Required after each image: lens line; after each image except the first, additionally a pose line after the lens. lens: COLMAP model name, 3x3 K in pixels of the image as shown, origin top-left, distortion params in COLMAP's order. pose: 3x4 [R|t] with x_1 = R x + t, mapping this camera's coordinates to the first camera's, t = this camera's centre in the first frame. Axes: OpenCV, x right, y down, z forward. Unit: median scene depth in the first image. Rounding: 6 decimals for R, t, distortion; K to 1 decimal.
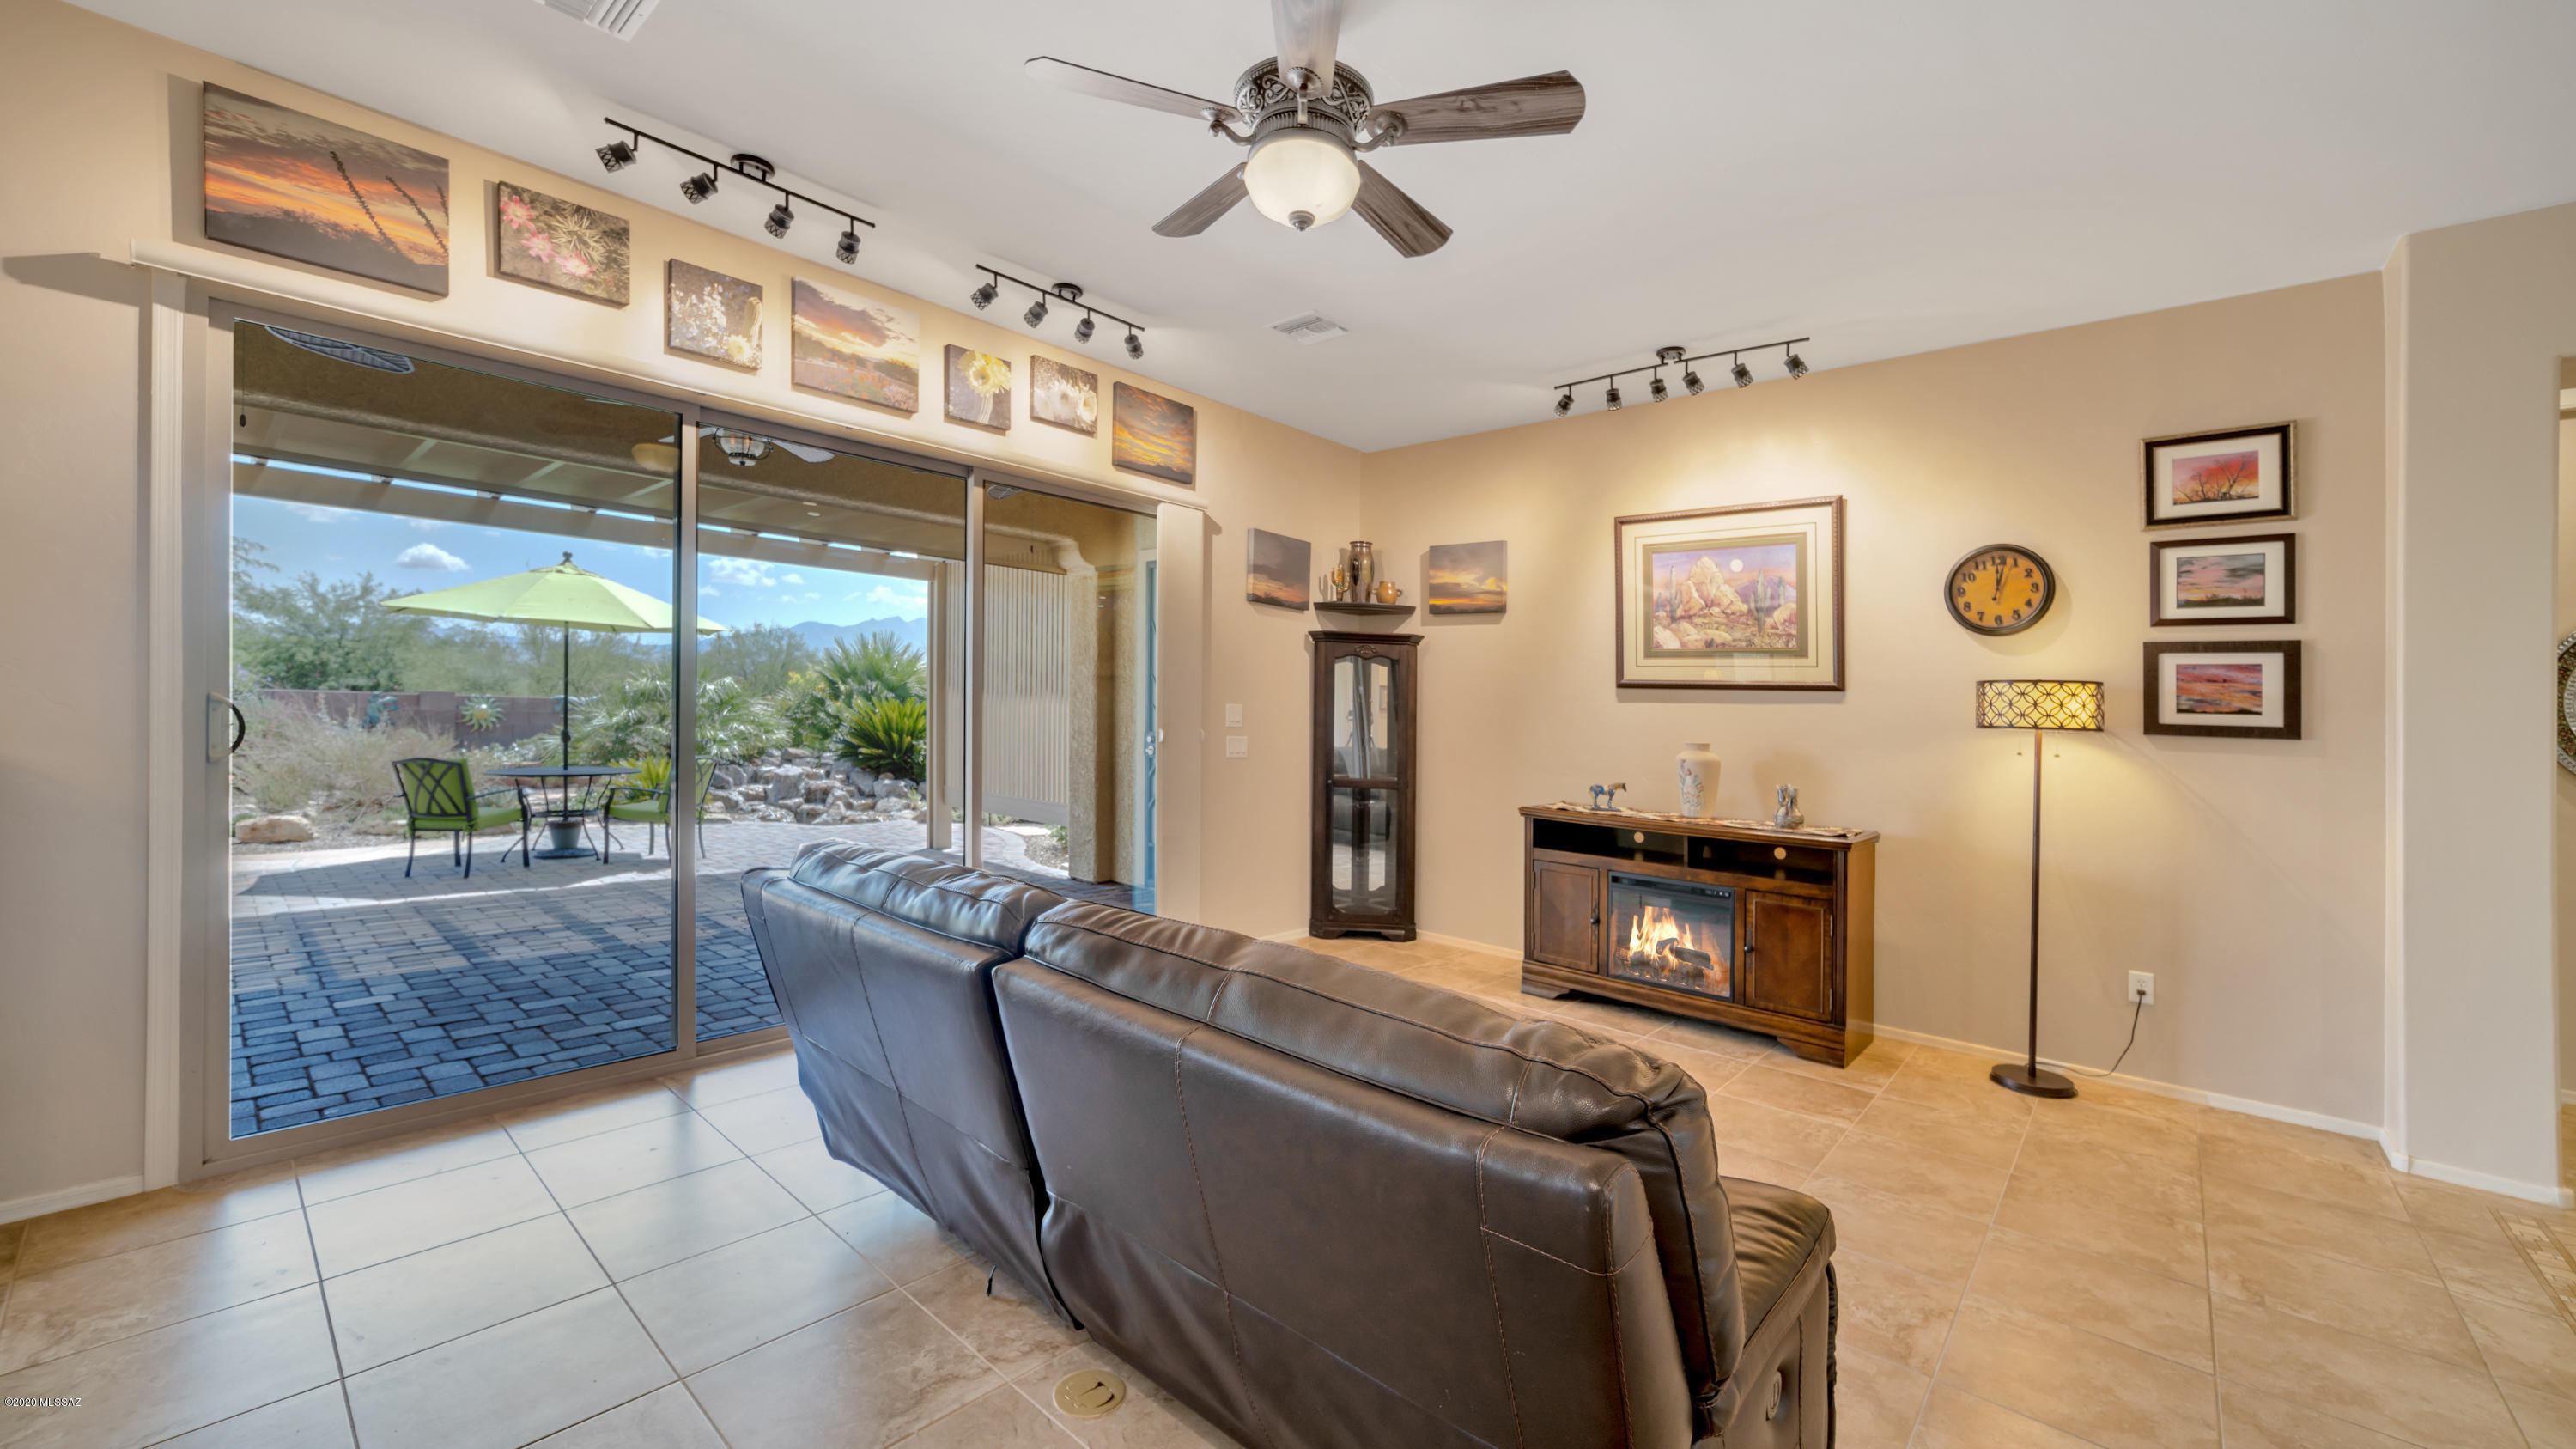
lens RADIAL K [[1006.4, 0, 1287.2], [0, 1006.4, 671.8], [0, 0, 1]] dist [-0.000527, 0.008675]
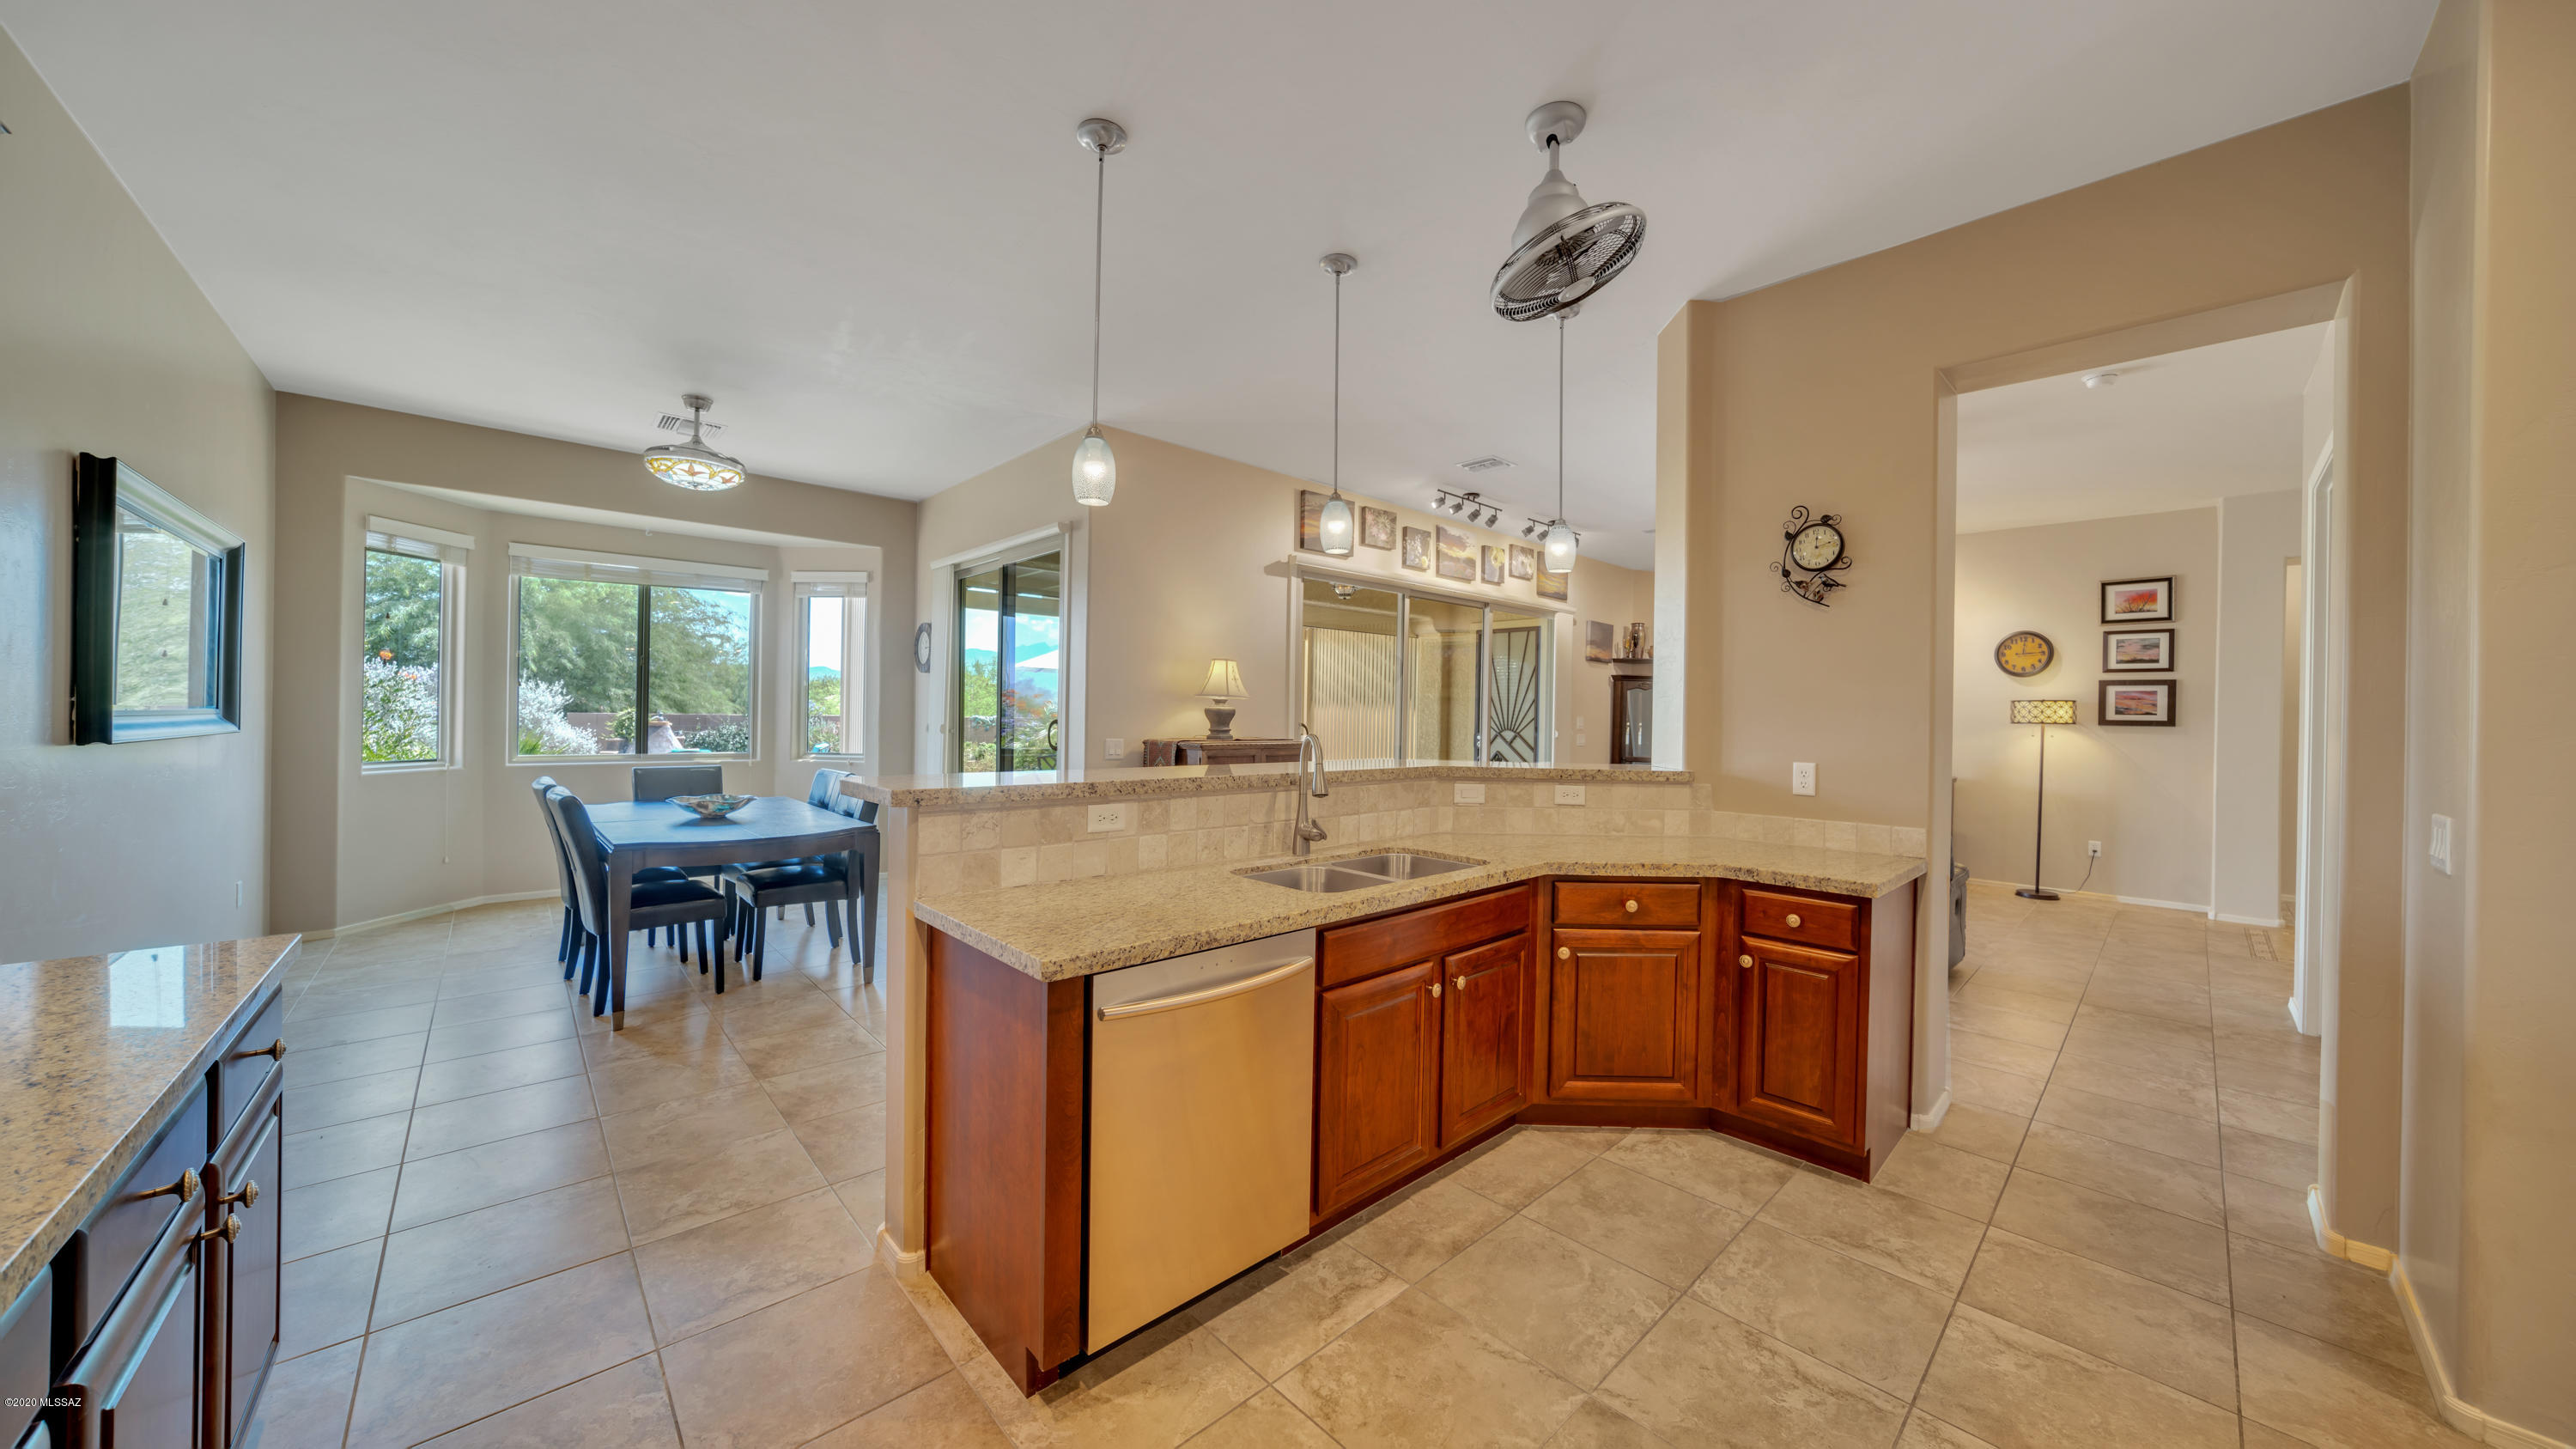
lens RADIAL K [[845.9, 0, 1280.5], [0, 845.9, 718.3], [0, 0, 1]] dist [-0.014940, 0.006170]
pose [[0.994483, -0.012564, -0.104140, -0.633302], [0.016355, 0.999231, 0.035632, -0.040247], [0.103612, -0.037138, 0.993924, -0.872783]]
